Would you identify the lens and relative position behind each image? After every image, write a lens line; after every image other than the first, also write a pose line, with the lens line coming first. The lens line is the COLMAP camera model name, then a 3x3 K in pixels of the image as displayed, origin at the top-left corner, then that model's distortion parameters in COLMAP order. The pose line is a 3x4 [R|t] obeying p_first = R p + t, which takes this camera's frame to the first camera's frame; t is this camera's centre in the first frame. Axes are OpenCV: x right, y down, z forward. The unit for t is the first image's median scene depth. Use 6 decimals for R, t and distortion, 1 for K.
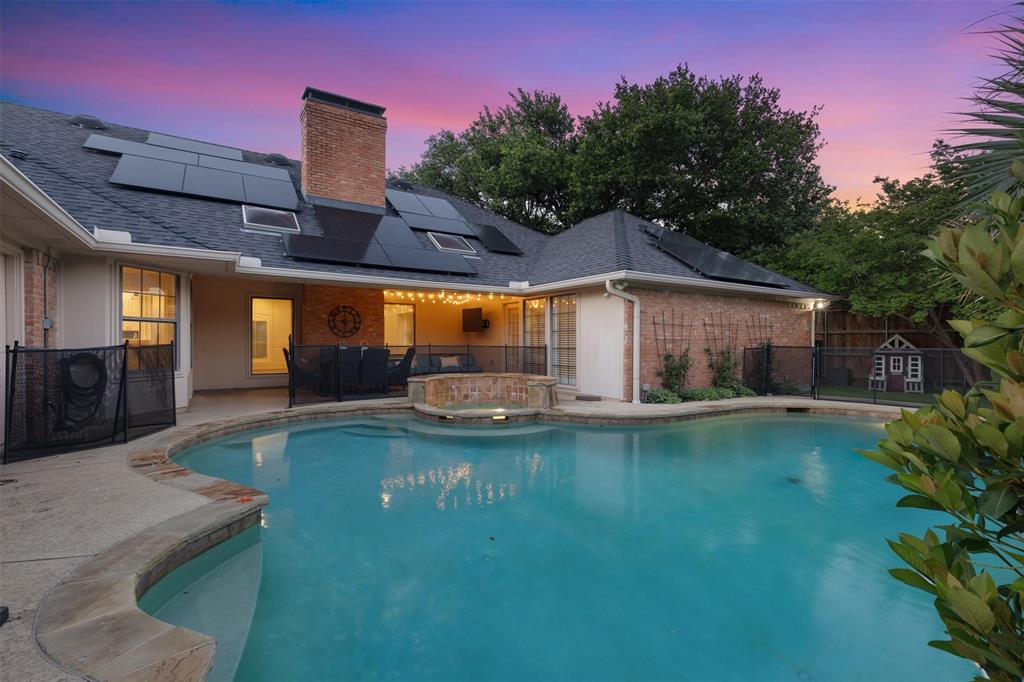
lens RADIAL K [[462.8, 0, 513.6], [0, 462.8, 343.7], [0, 0, 1]] dist [-0.000535, 0.000578]
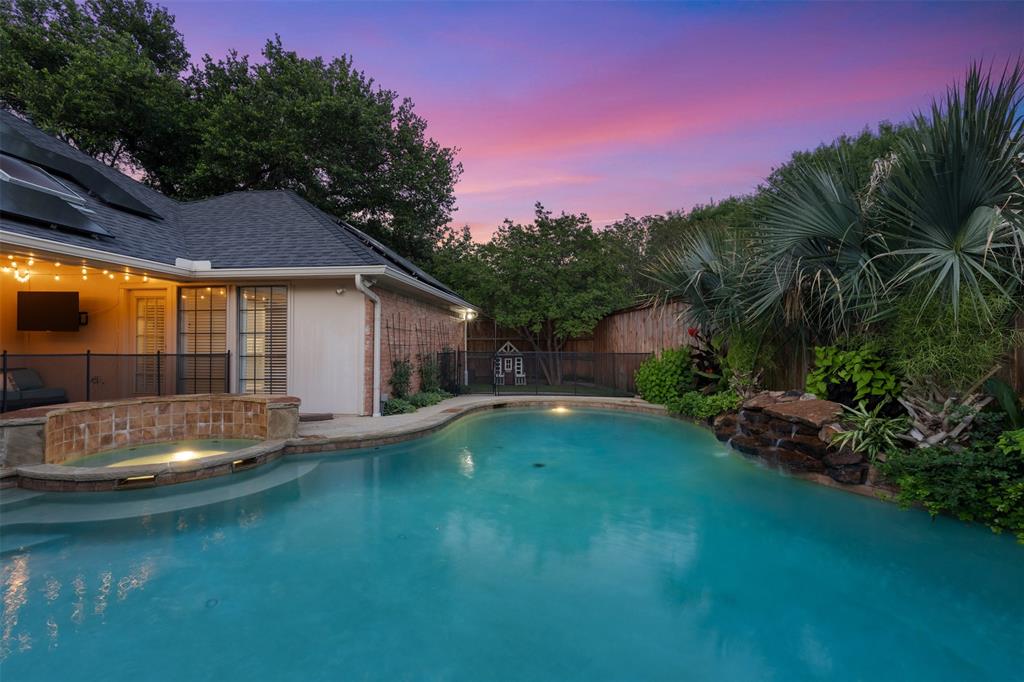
lens RADIAL K [[462.8, 0, 511.8], [0, 462.8, 341.8], [0, 0, 1]] dist [-0.000535, 0.000578]
pose [[0.628524, 0.008012, 0.777749, -0.212571], [0.004432, 0.999894, -0.013882, -0.000987], [-0.777777, 0.012172, 0.628422, 0.195071]]
